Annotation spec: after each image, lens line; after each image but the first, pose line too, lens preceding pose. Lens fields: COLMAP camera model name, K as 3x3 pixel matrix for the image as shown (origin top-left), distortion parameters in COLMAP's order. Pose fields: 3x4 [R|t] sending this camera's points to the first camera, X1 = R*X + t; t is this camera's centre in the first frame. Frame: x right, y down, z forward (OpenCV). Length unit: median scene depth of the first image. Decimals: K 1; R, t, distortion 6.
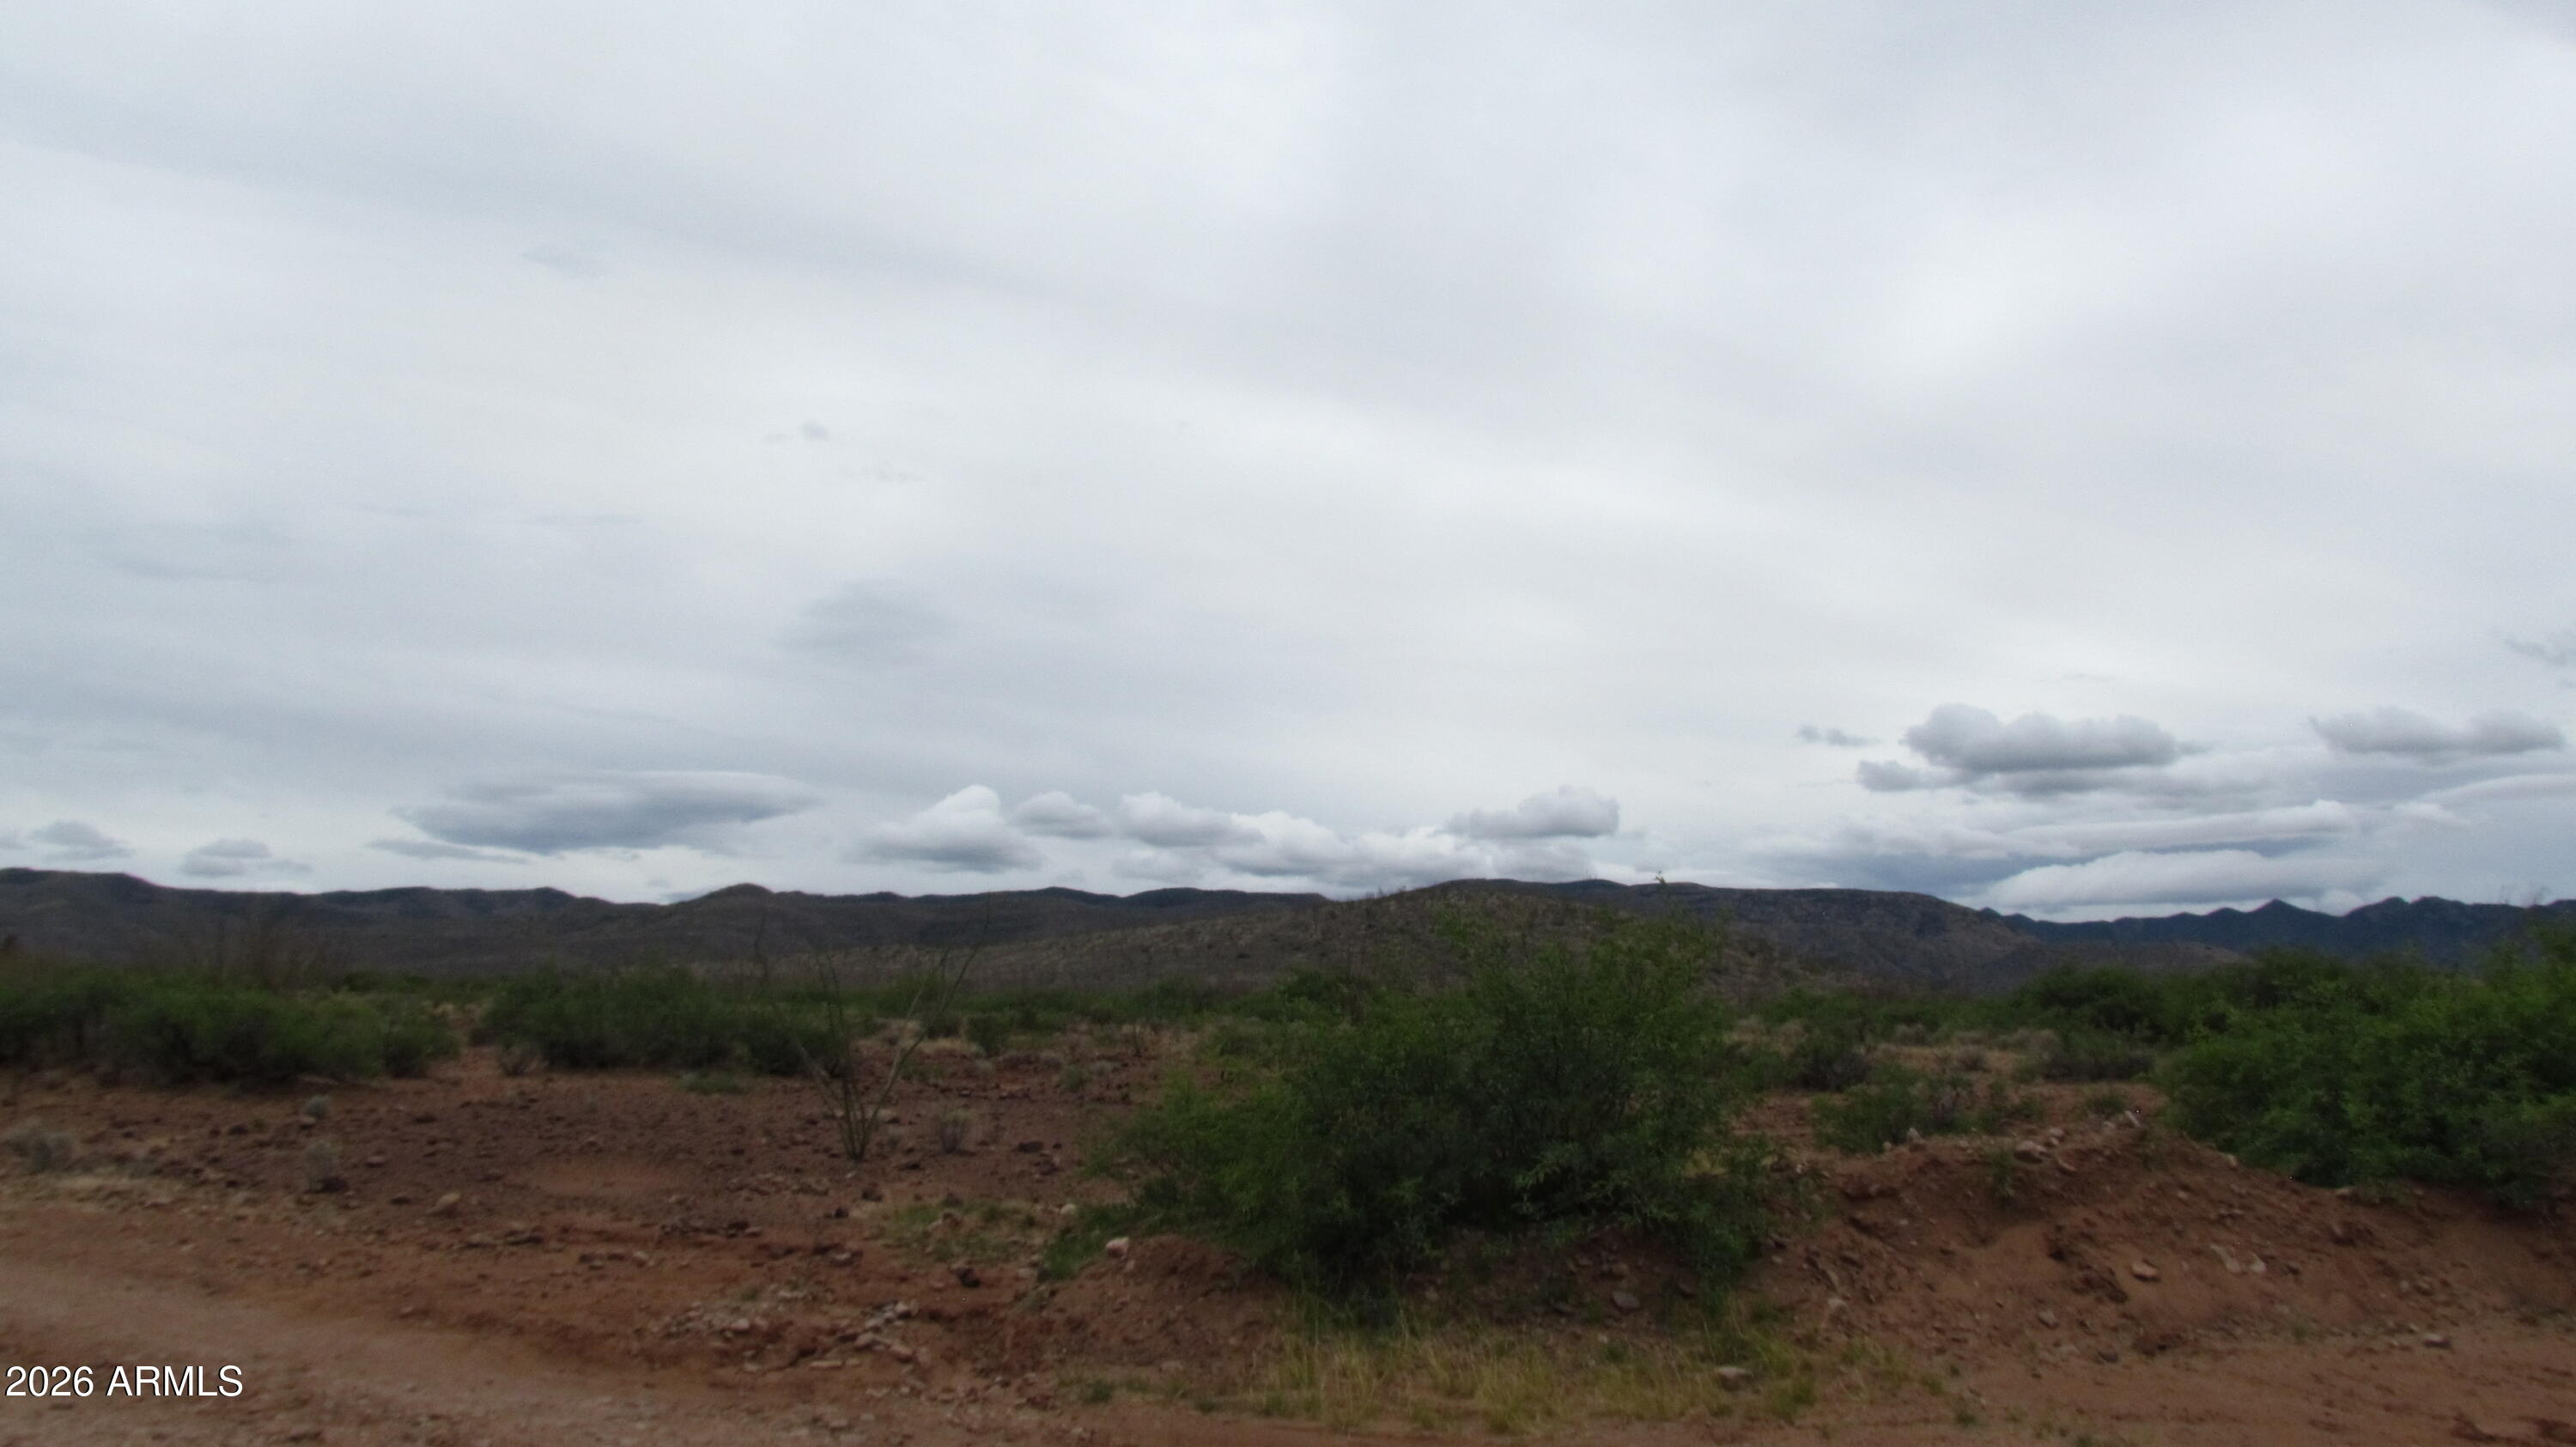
lens RADIAL K [[2129.9, 0, 1260.7], [0, 2129.9, 764.1], [0, 0, 1]] dist [-0.028929, 0.028511]
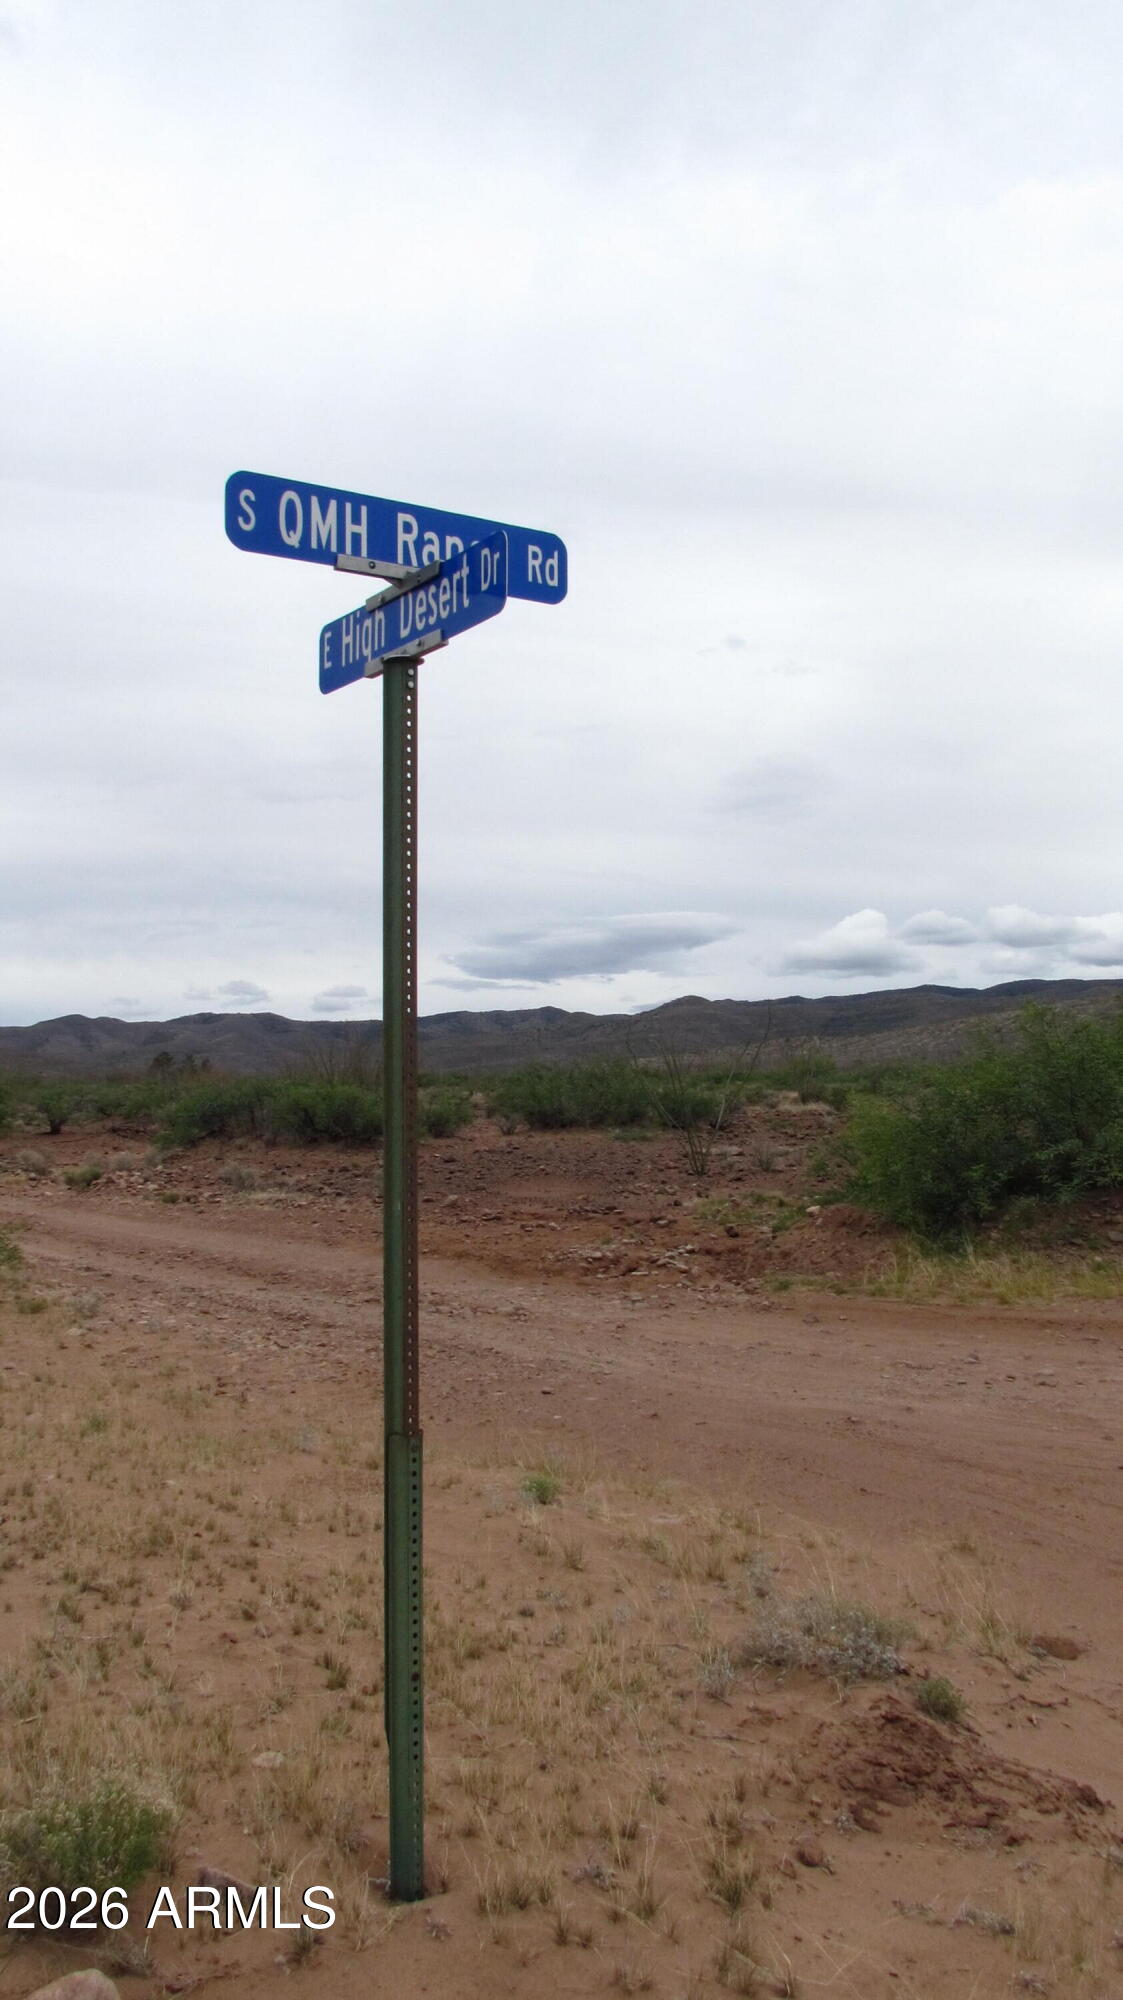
lens RADIAL K [[1653.6, 0, 555.6], [0, 1653.6, 1007.7], [0, 0, 1]] dist [-0.028929, 0.028511]
pose [[0.947364, -0.052937, -0.315753, 0.075790], [0.074262, 0.995672, 0.055883, -0.010743], [0.311428, -0.076390, 0.947194, -0.138461]]
